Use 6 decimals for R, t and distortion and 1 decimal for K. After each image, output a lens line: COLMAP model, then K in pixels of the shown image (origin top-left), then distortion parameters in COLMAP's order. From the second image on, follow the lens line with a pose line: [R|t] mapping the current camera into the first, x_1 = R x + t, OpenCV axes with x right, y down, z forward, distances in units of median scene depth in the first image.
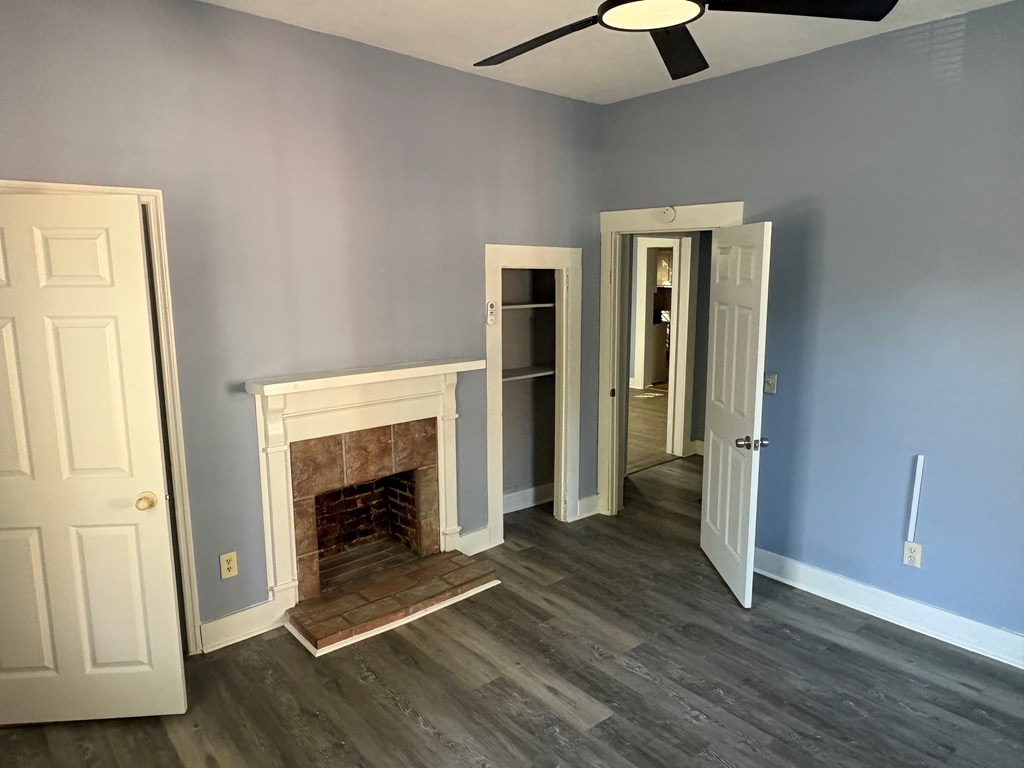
lens RADIAL K [[669.2, 0, 509.7], [0, 669.2, 379.2], [0, 0, 1]] dist [-0.005169, -0.000532]
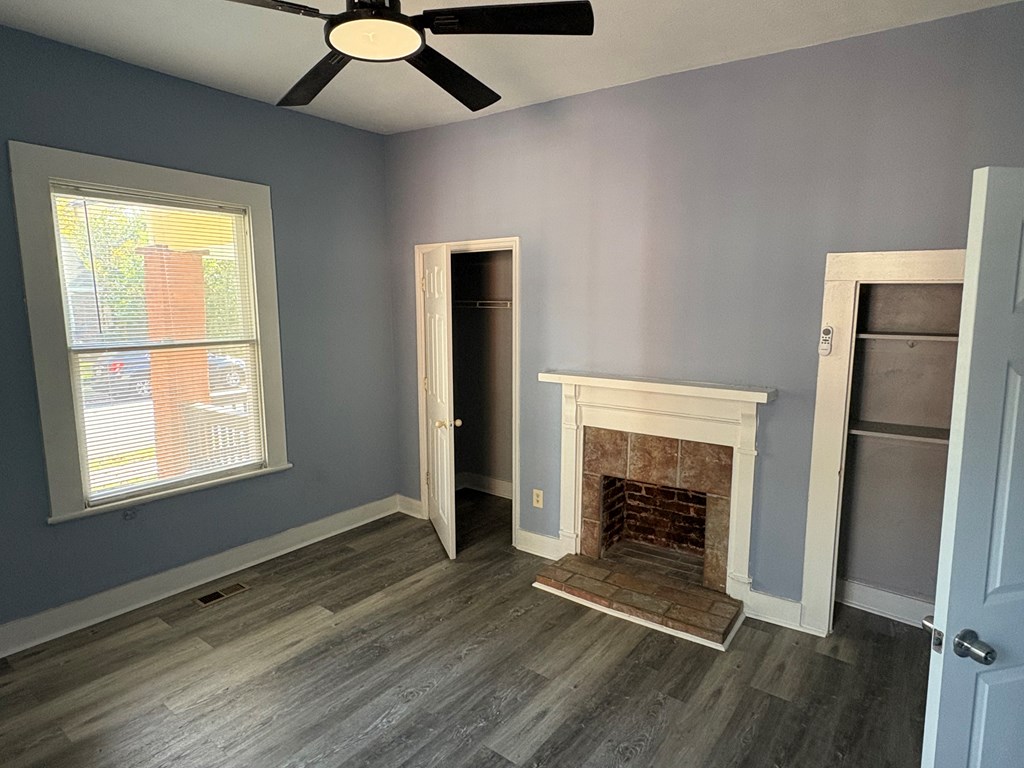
lens RADIAL K [[590.6, 0, 512.0], [0, 590.6, 384.0], [0, 0, 1]] dist [-0.001767, 0.000933]
pose [[0.216584, 0.143483, -0.965662, 0.659139], [-0.156375, 0.981468, 0.110759, -0.078366], [0.963659, 0.127017, 0.235008, 0.561214]]
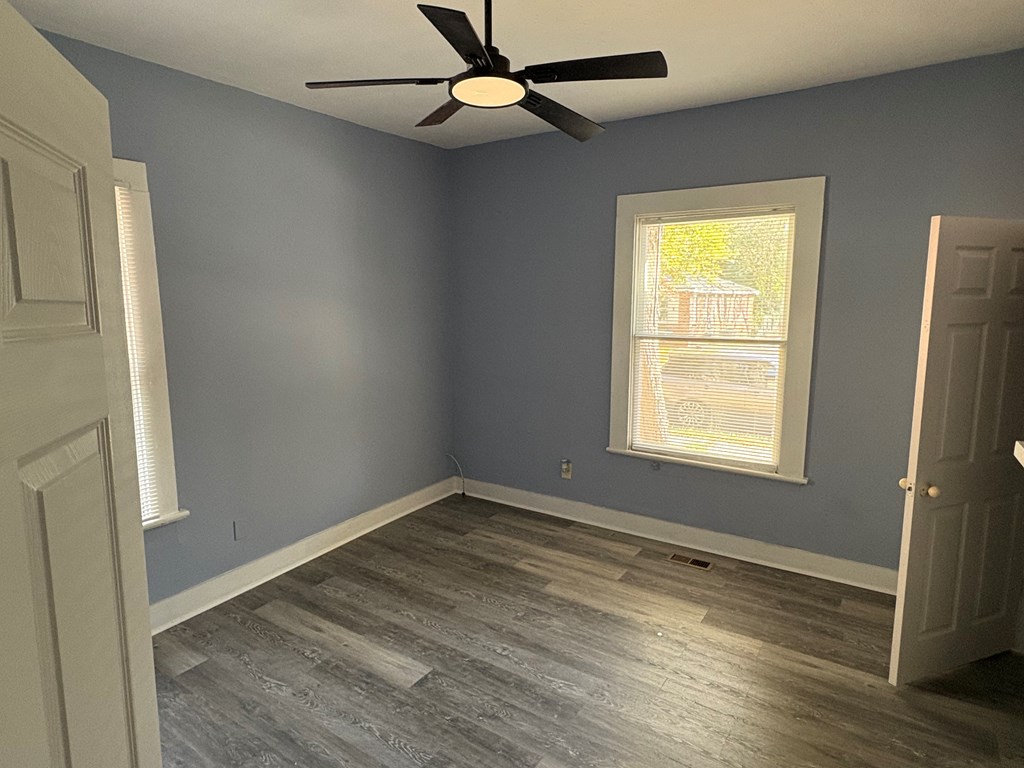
lens RADIAL K [[590.6, 0, 512.0], [0, 590.6, 384.0], [0, 0, 1]] dist [-0.001767, 0.000933]
pose [[-0.962045, 0.048307, -0.268582, 0.266484], [-0.033729, 0.955612, 0.292692, -0.180680], [0.270799, 0.290642, -0.917712, 1.189964]]
